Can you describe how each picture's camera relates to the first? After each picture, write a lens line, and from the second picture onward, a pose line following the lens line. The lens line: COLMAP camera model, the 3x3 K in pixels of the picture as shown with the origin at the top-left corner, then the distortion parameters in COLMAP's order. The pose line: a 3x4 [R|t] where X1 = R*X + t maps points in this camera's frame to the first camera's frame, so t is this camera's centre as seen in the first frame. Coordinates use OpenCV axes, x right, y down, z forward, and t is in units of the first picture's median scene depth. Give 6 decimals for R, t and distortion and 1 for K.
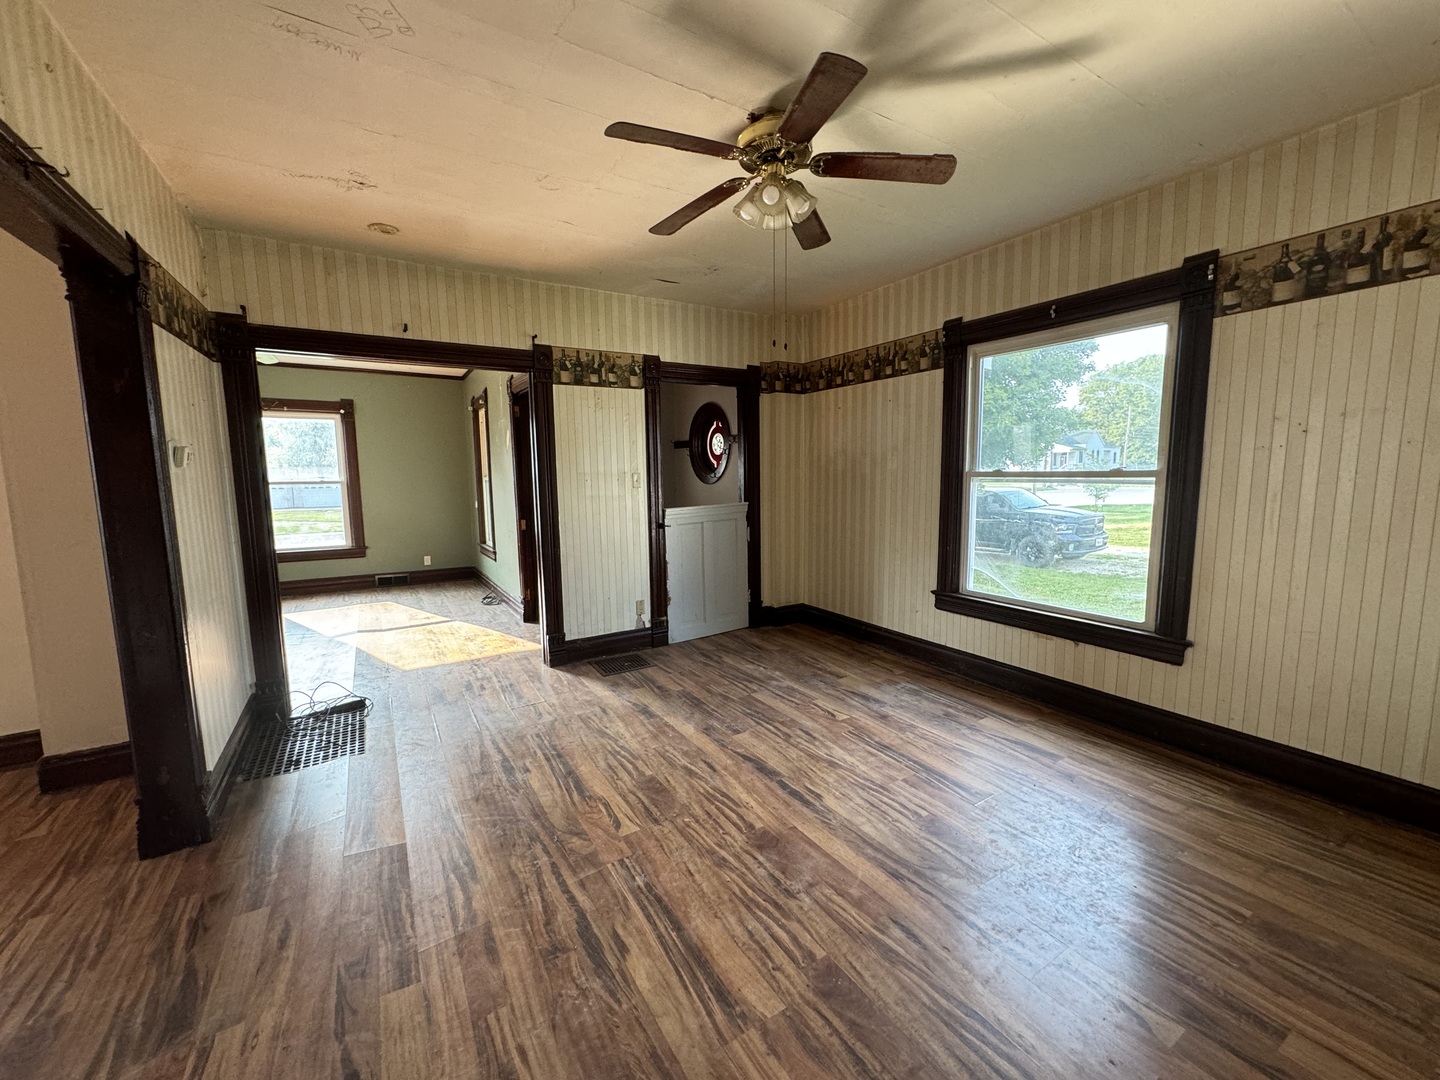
lens RADIAL K [[572.9, 0, 717.9], [0, 572.9, 540.3], [0, 0, 1]] dist [-0.005852, 0.000116]
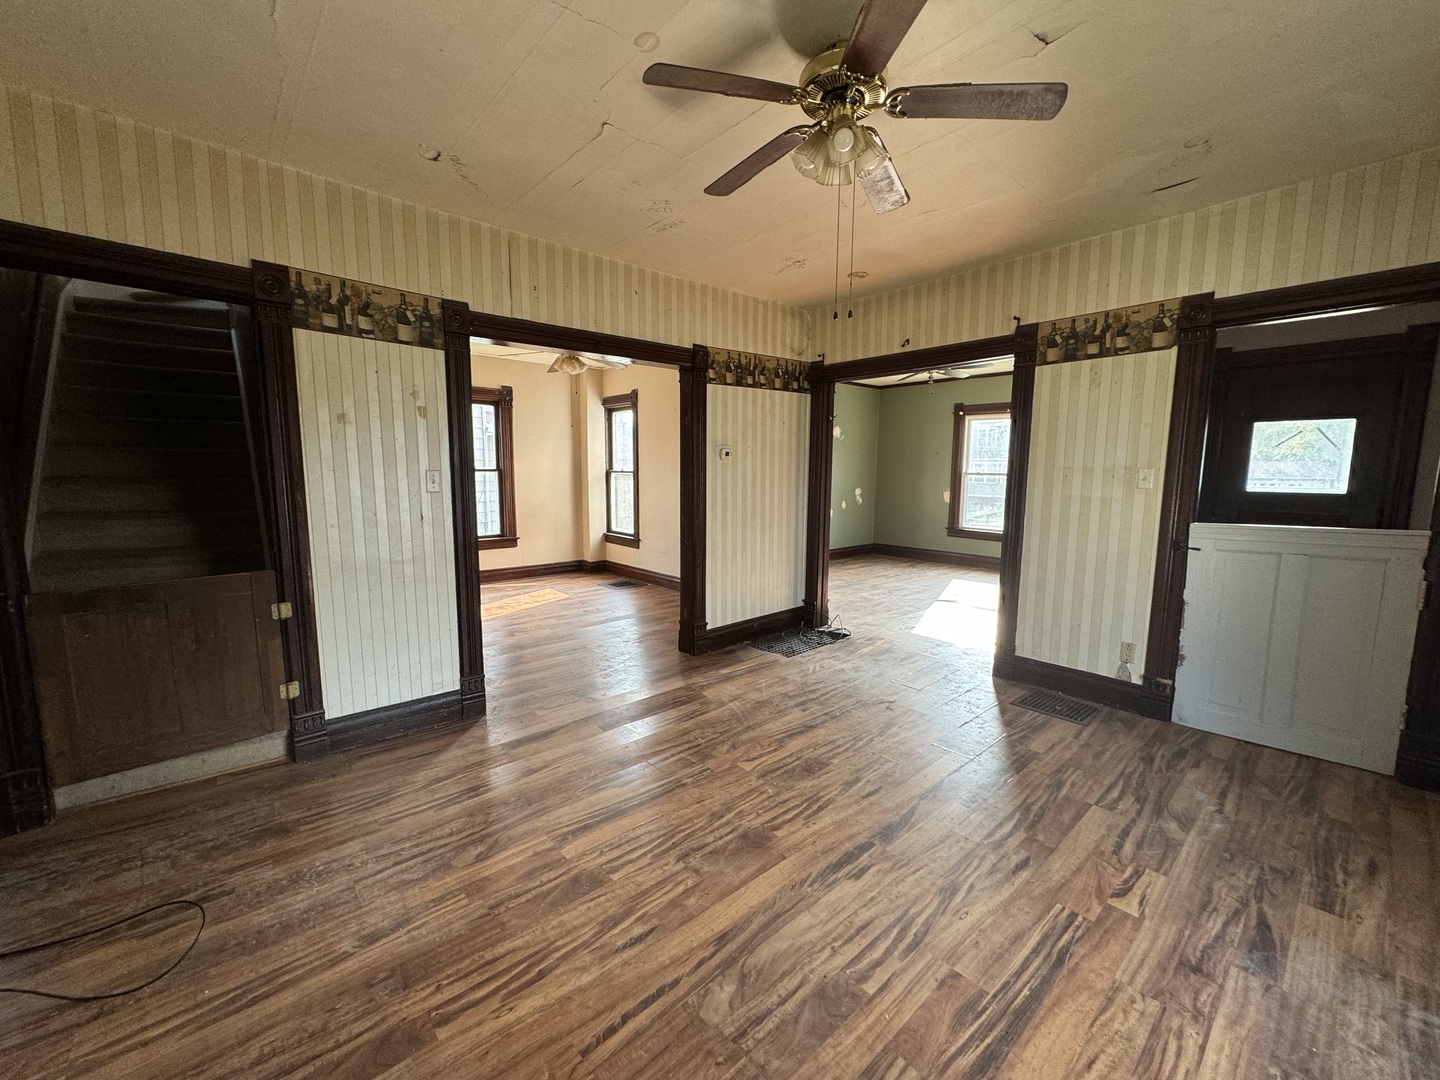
lens RADIAL K [[572.9, 0, 719.1], [0, 572.9, 539.8], [0, 0, 1]] dist [-0.005852, 0.000116]
pose [[0.167002, 0.133773, -0.976839, 0.689417], [-0.125878, 0.985538, 0.113444, -0.061005], [0.977888, 0.104017, 0.181426, 0.505995]]
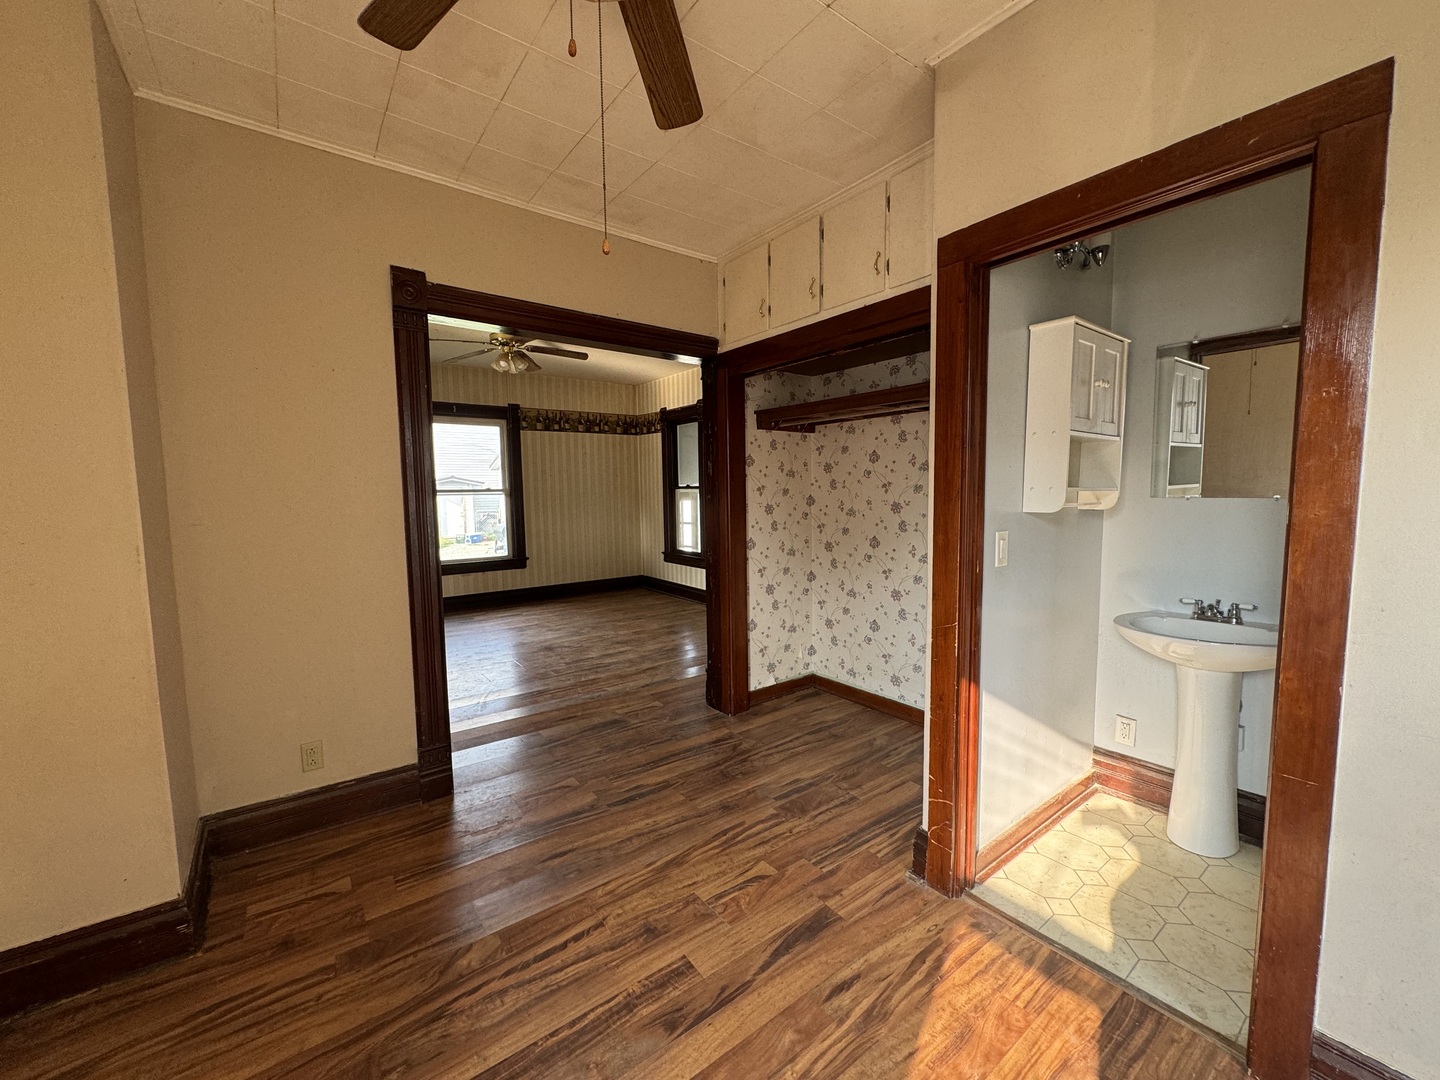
lens RADIAL K [[572.9, 0, 721.9], [0, 572.9, 537.9], [0, 0, 1]] dist [-0.005852, 0.000116]
pose [[-0.095809, -0.068020, 0.993073, -1.558111], [0.129530, 0.988327, 0.080192, 0.003151], [-0.986936, 0.136316, -0.085880, 0.328465]]
